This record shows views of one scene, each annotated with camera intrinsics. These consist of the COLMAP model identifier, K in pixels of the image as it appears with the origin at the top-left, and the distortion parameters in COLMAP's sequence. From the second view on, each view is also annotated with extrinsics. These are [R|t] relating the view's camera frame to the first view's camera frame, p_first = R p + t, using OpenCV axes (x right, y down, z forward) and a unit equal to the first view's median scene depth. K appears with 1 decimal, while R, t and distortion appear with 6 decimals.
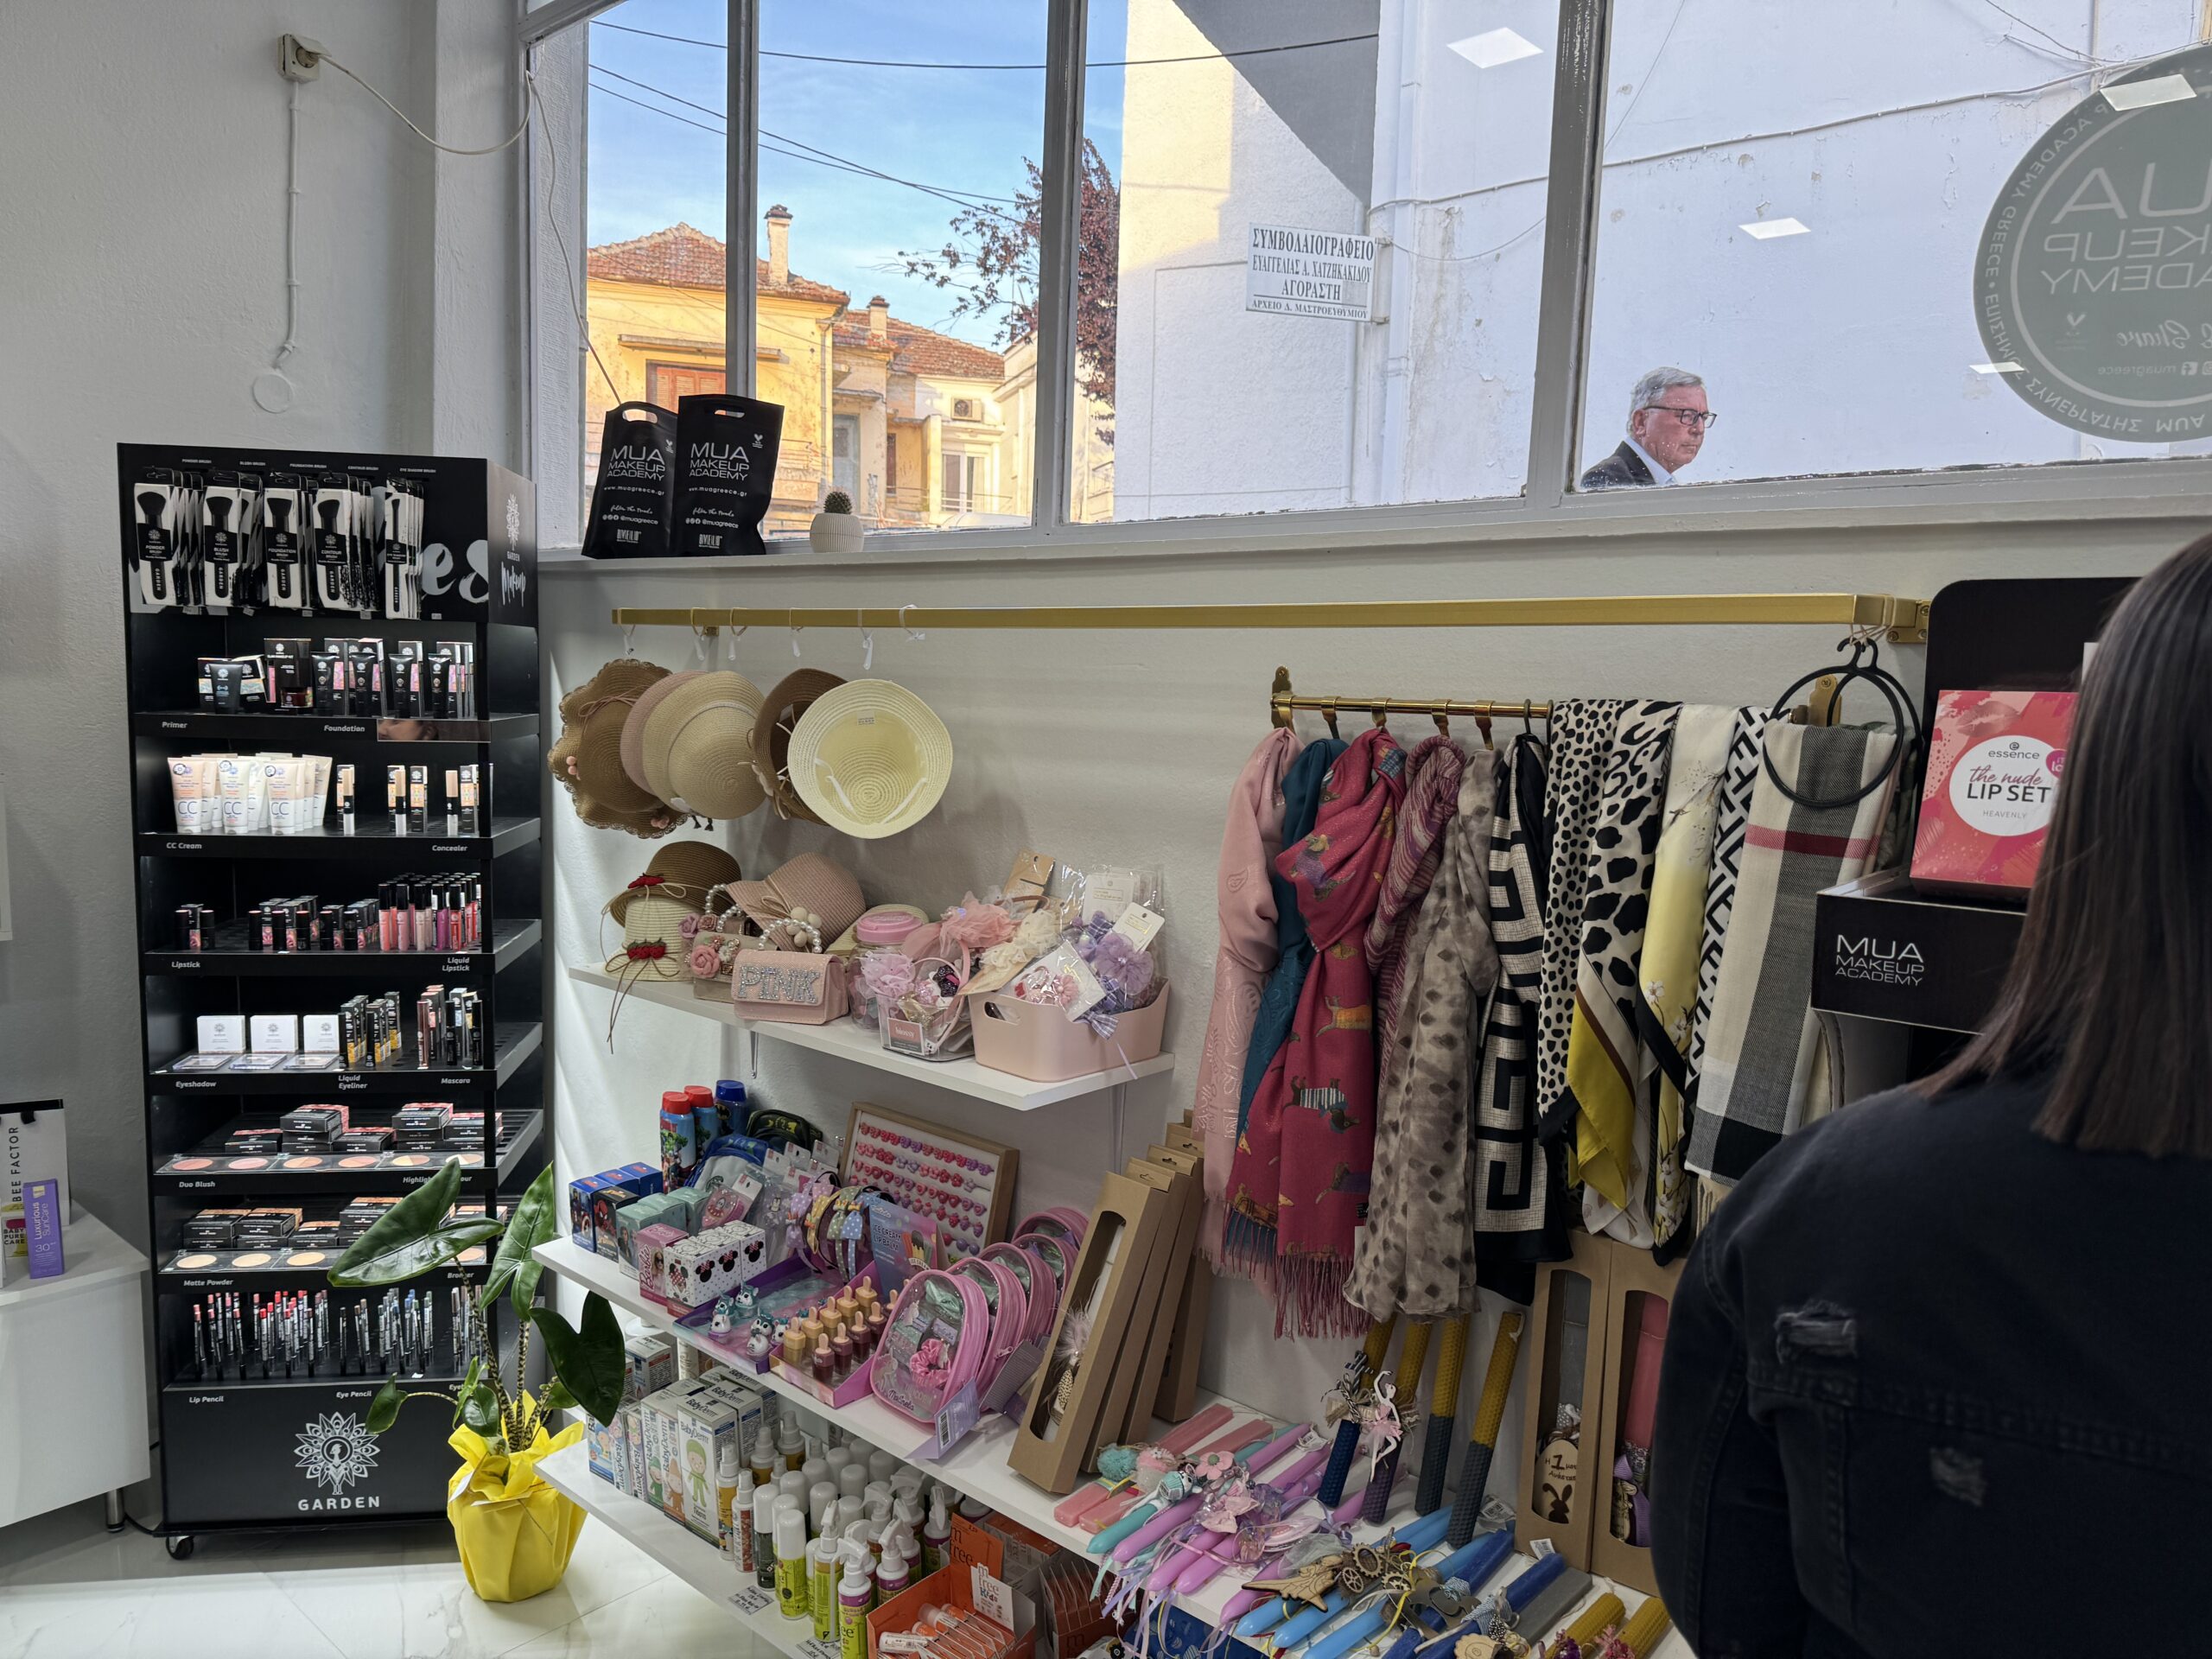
lens RADIAL K [[1537.5, 0, 1150.5], [0, 1537.5, 854.5], [0, 0, 1]] dist [0.049674, -0.065127]
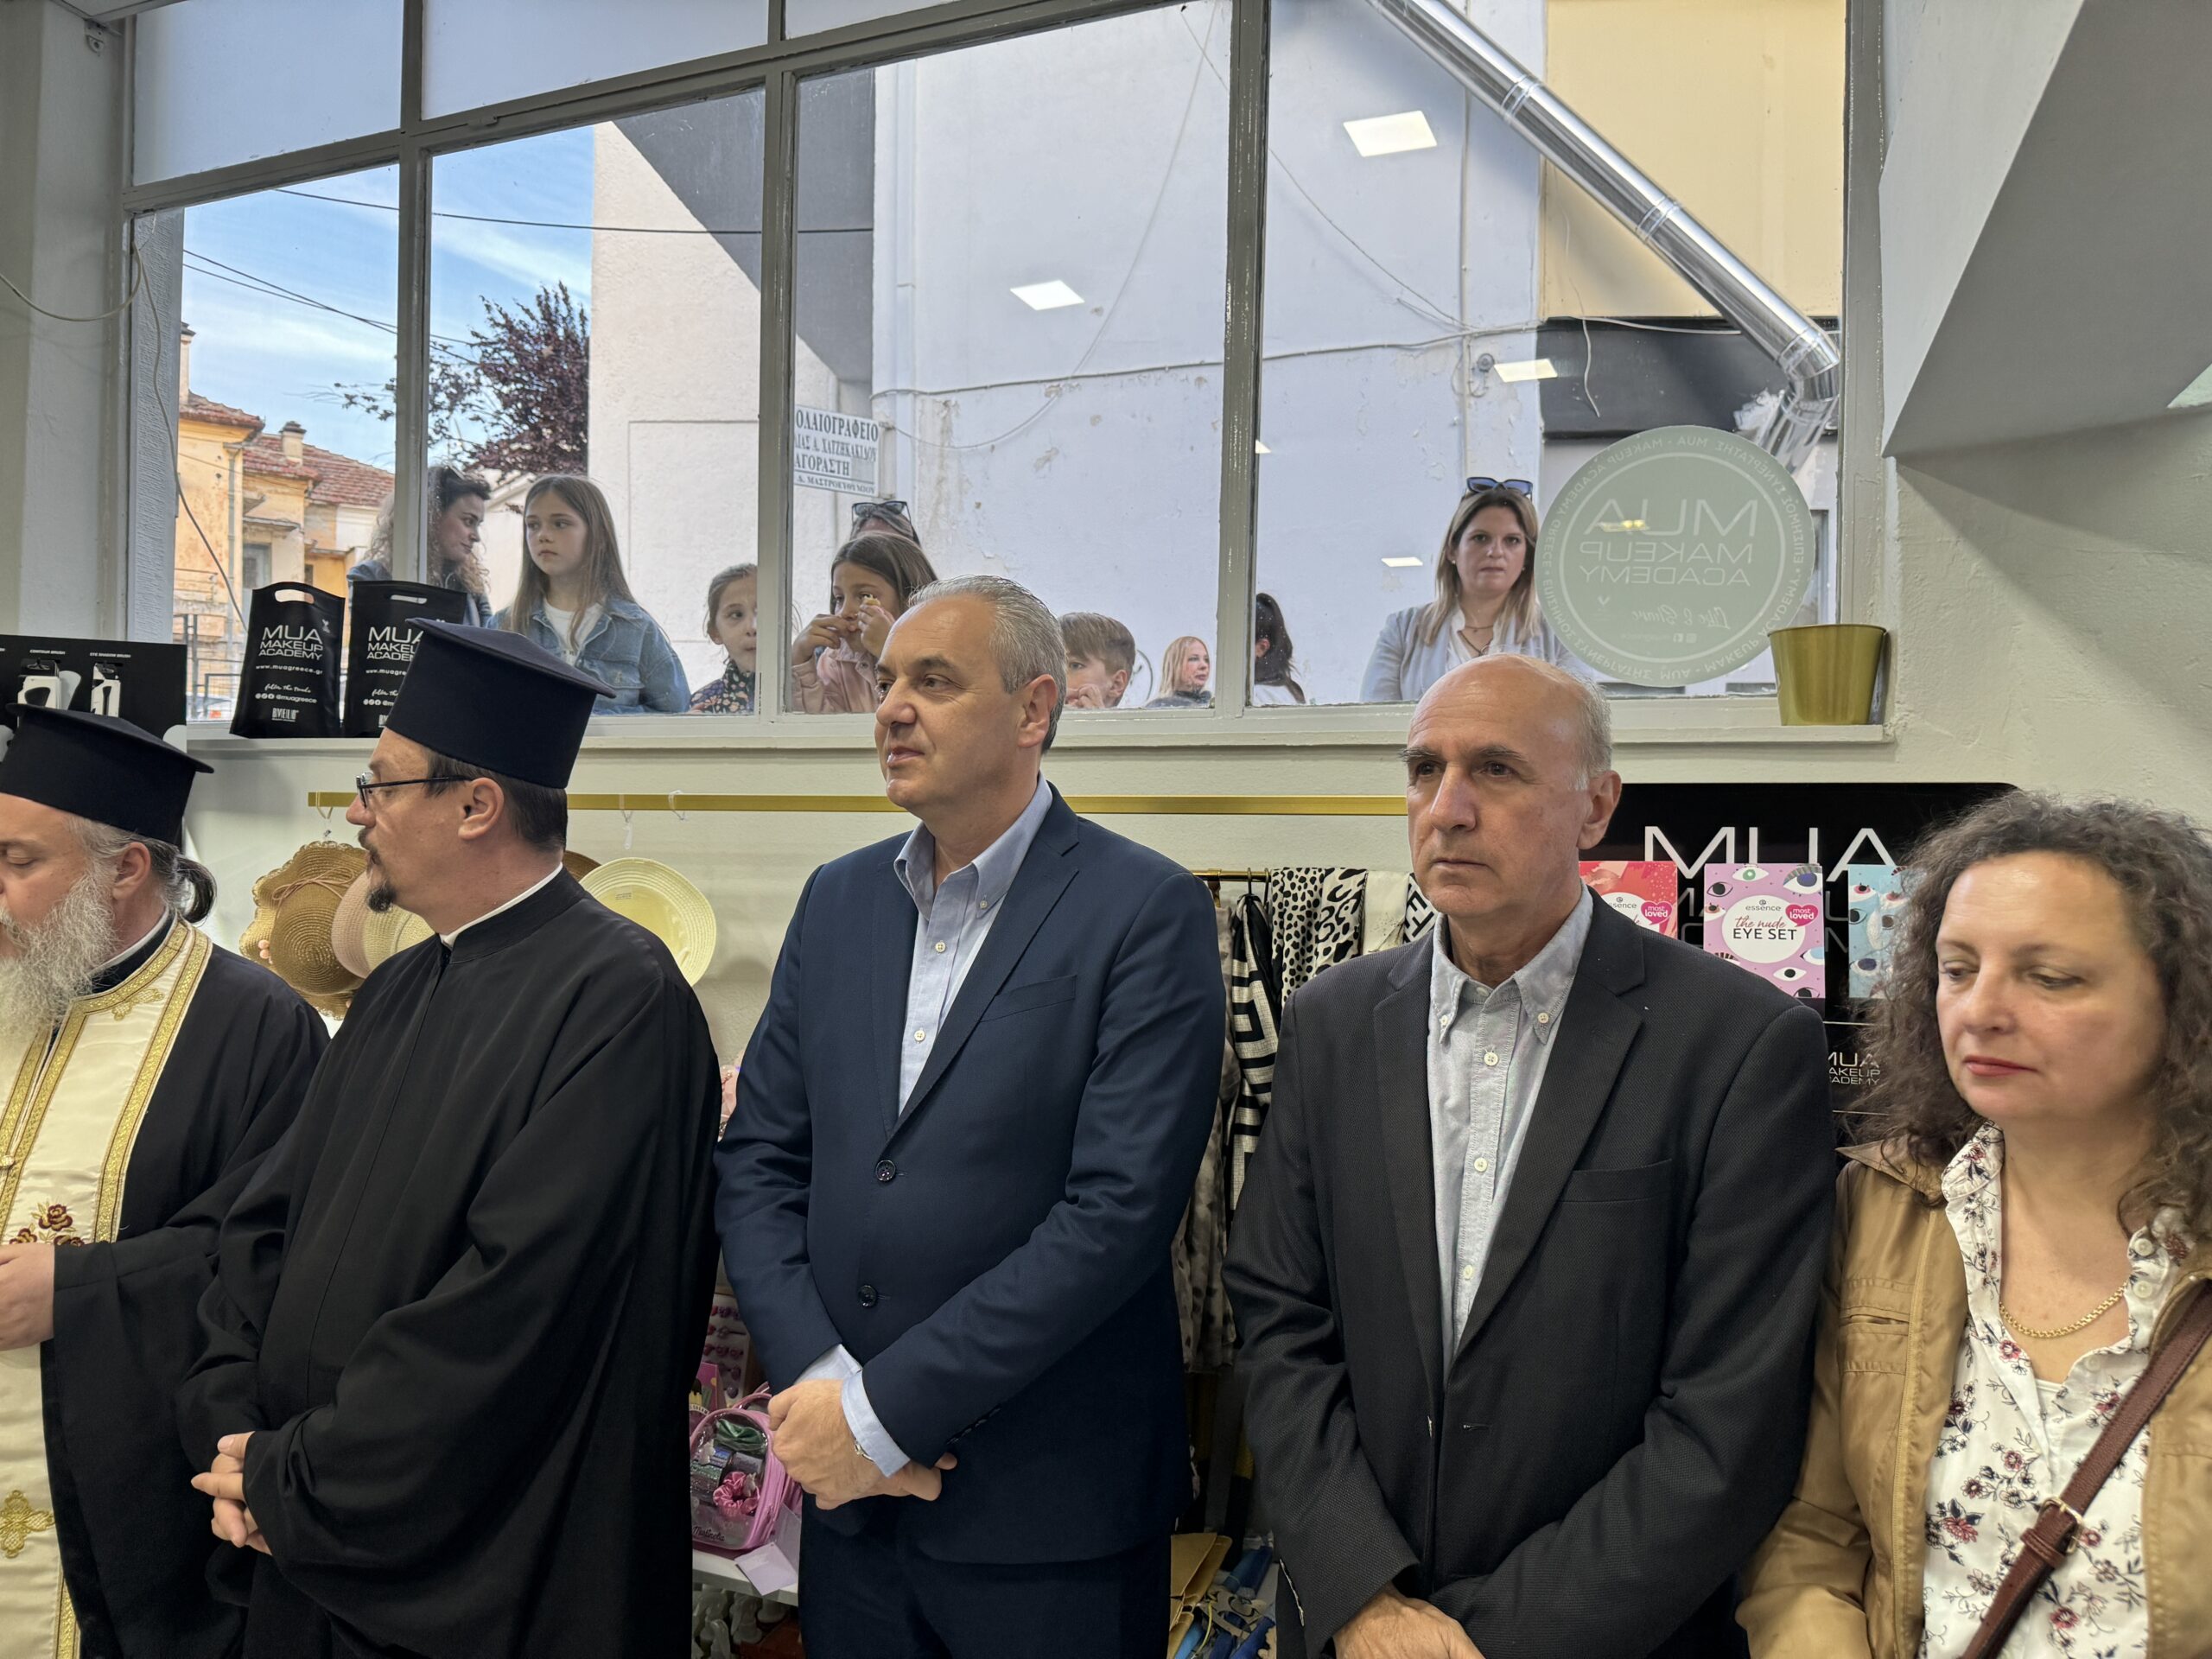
lens RADIAL K [[1537.5, 0, 1128.2], [0, 1537.5, 879.1], [0, 0, 1]] dist [0.049674, -0.065127]
pose [[0.939166, -0.030615, 0.342097, -0.285948], [0.055609, 0.996432, -0.063493, -0.015480], [-0.338932, 0.078654, 0.937517, -0.164065]]
